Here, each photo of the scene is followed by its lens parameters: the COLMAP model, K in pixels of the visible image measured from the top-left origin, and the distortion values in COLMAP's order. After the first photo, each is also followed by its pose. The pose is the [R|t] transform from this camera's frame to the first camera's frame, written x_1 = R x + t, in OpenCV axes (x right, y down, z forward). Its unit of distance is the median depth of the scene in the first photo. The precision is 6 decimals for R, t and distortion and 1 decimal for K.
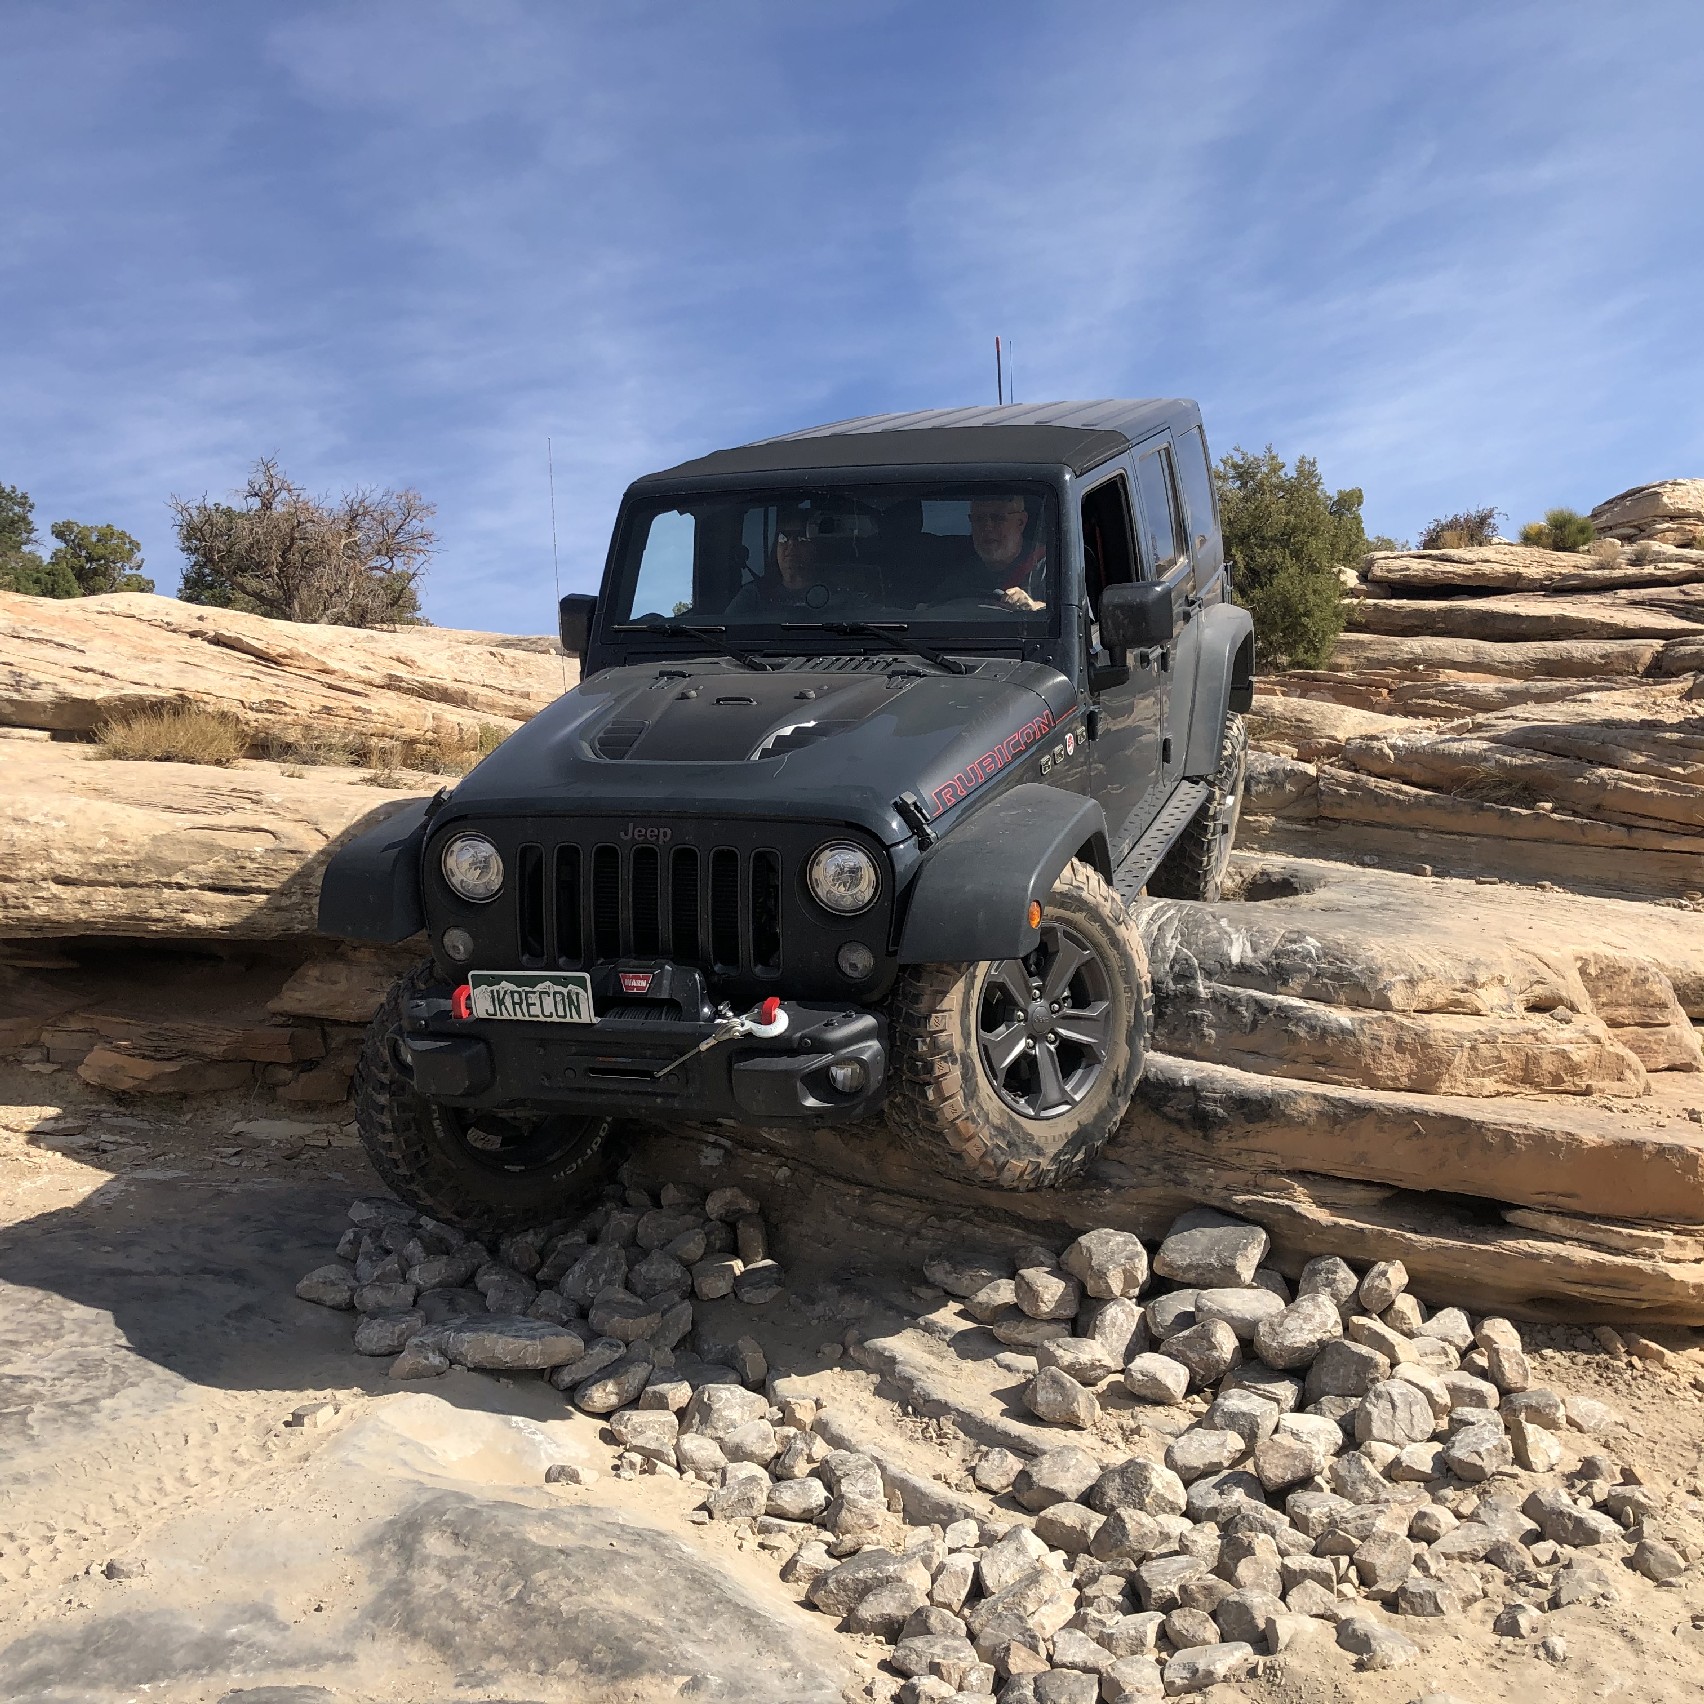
lens RADIAL K [[1817.7, 0, 852.0], [0, 1817.7, 852.0], [0, 0, 1]] dist [0.001879, -0.038068]
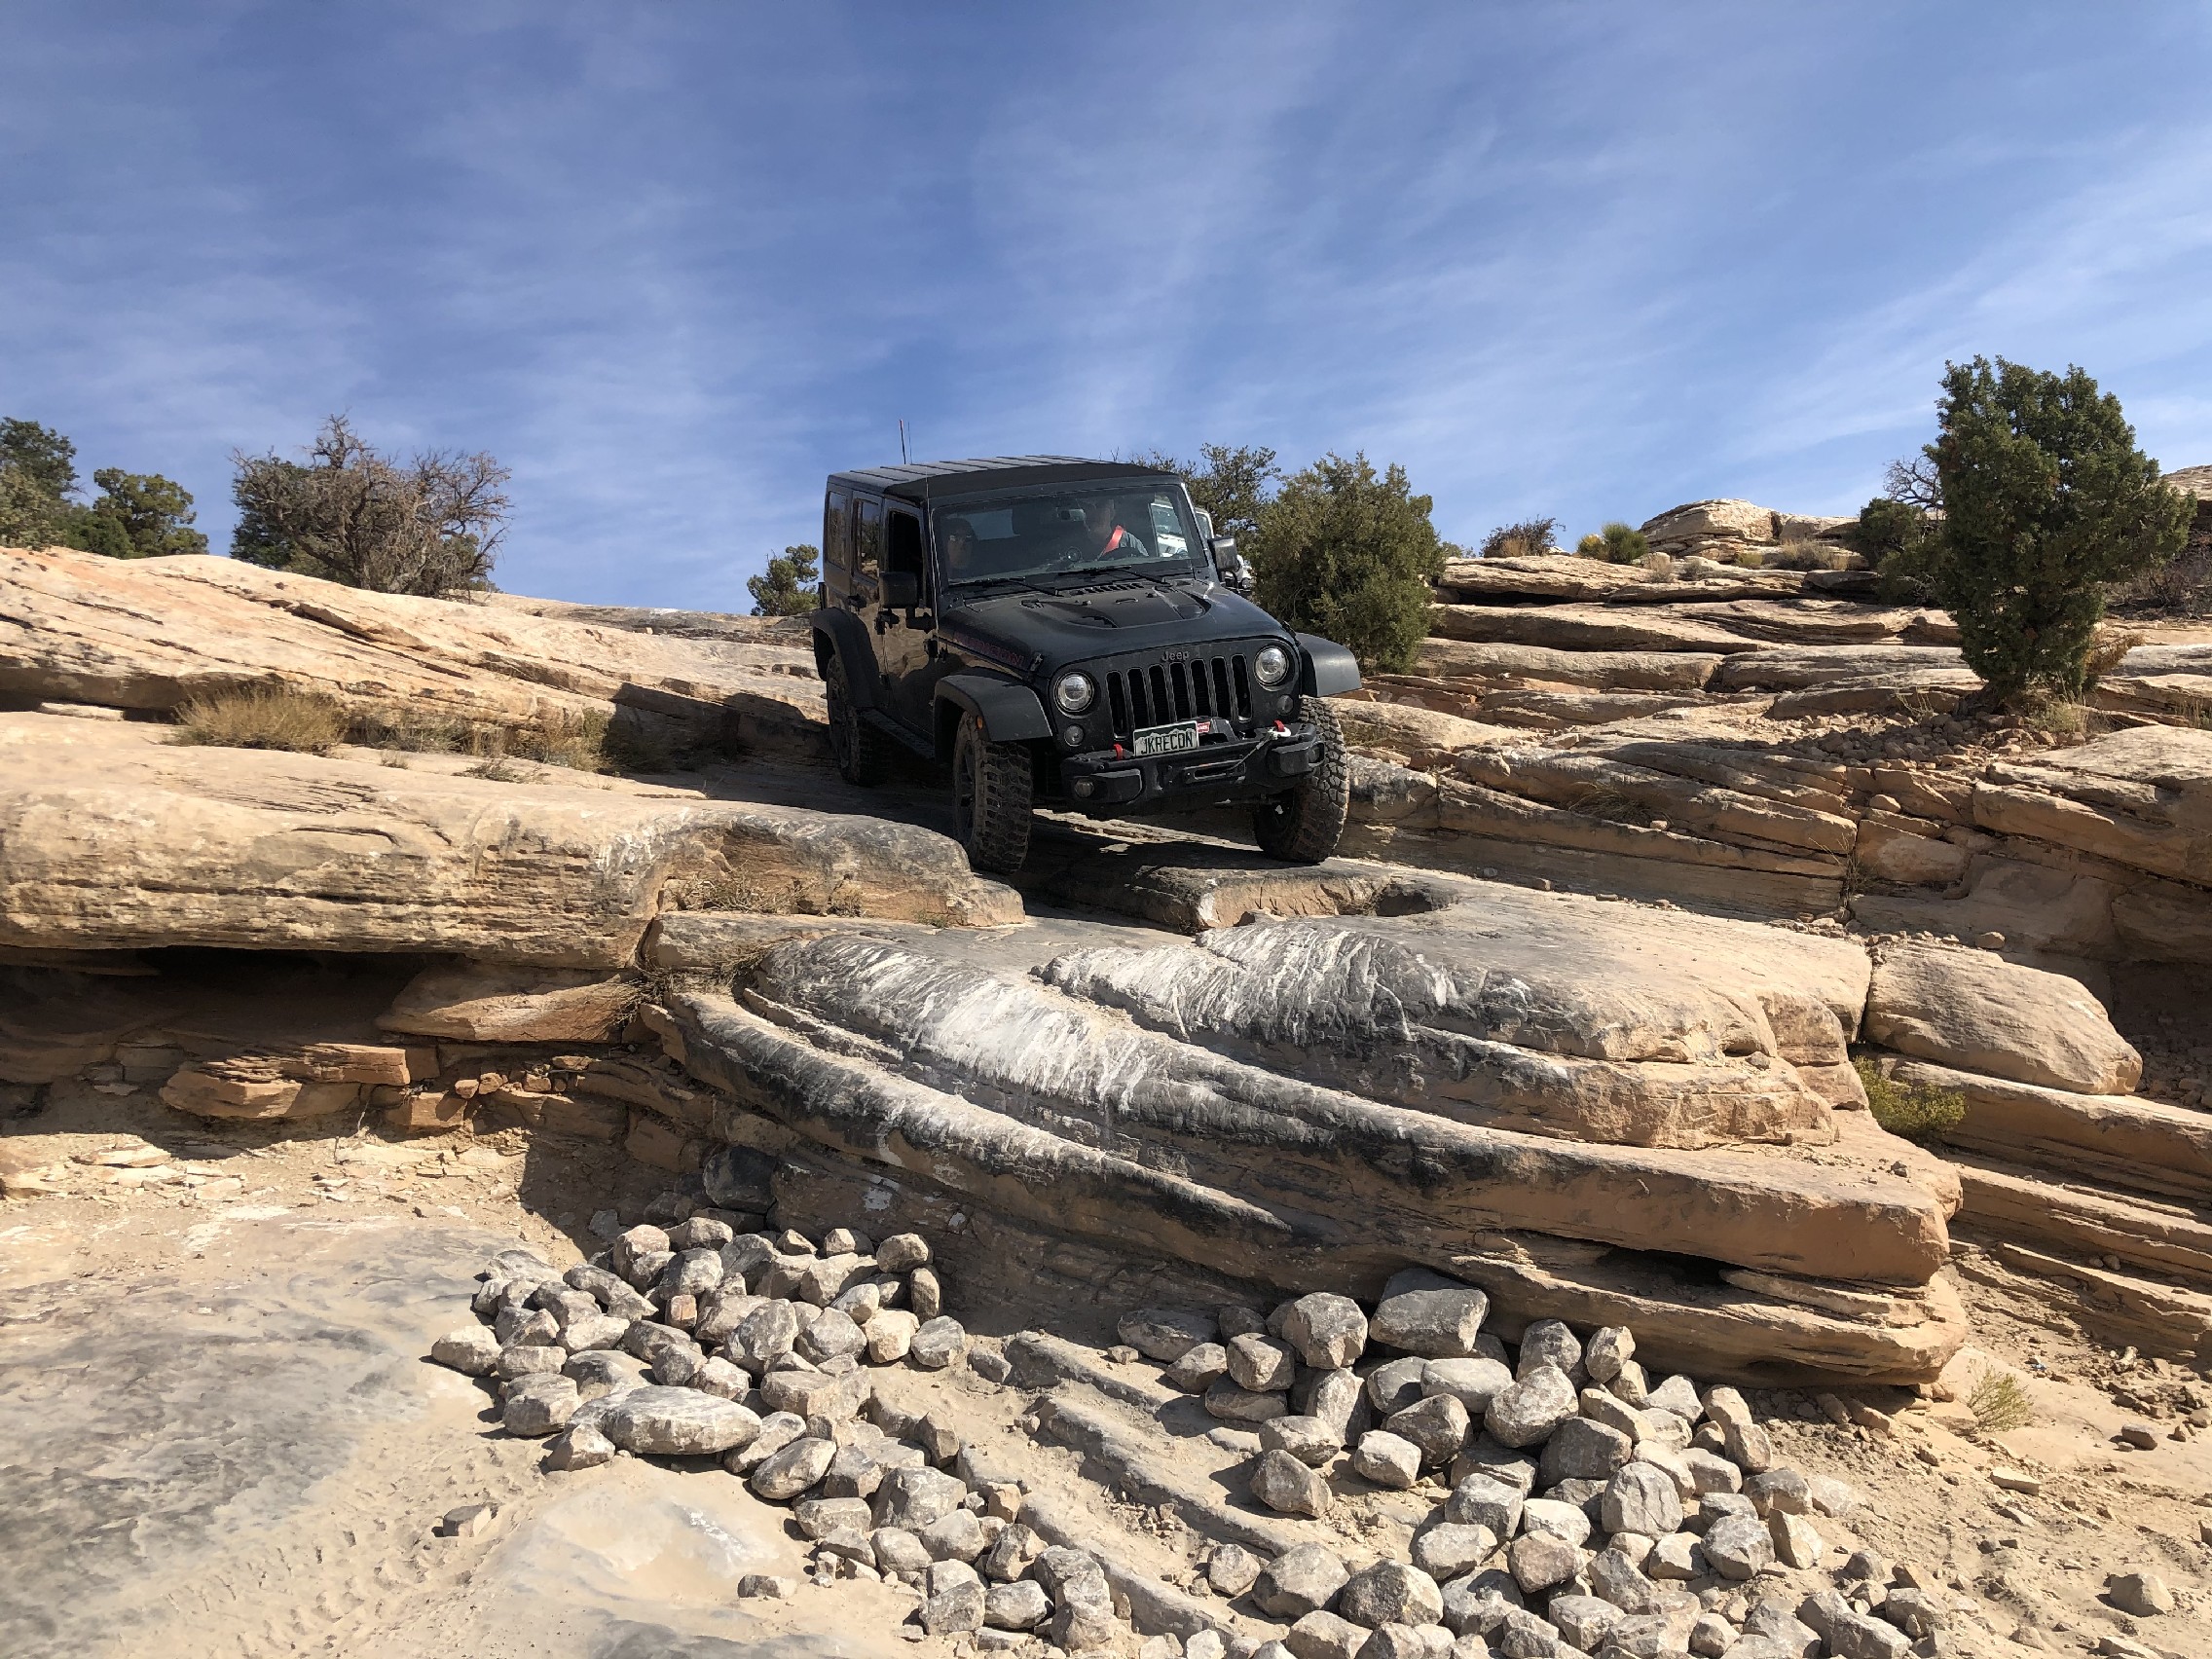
lens RADIAL K [[1782.2, 0, 1106.0], [0, 1782.2, 829.5], [0, 0, 1]] dist [0.001859, 0.000307]
pose [[0.993856, 0.024116, 0.108025, -0.071663], [-0.024062, 0.999709, -0.001809, -0.026616], [-0.108037, -0.000801, 0.994147, 0.081669]]
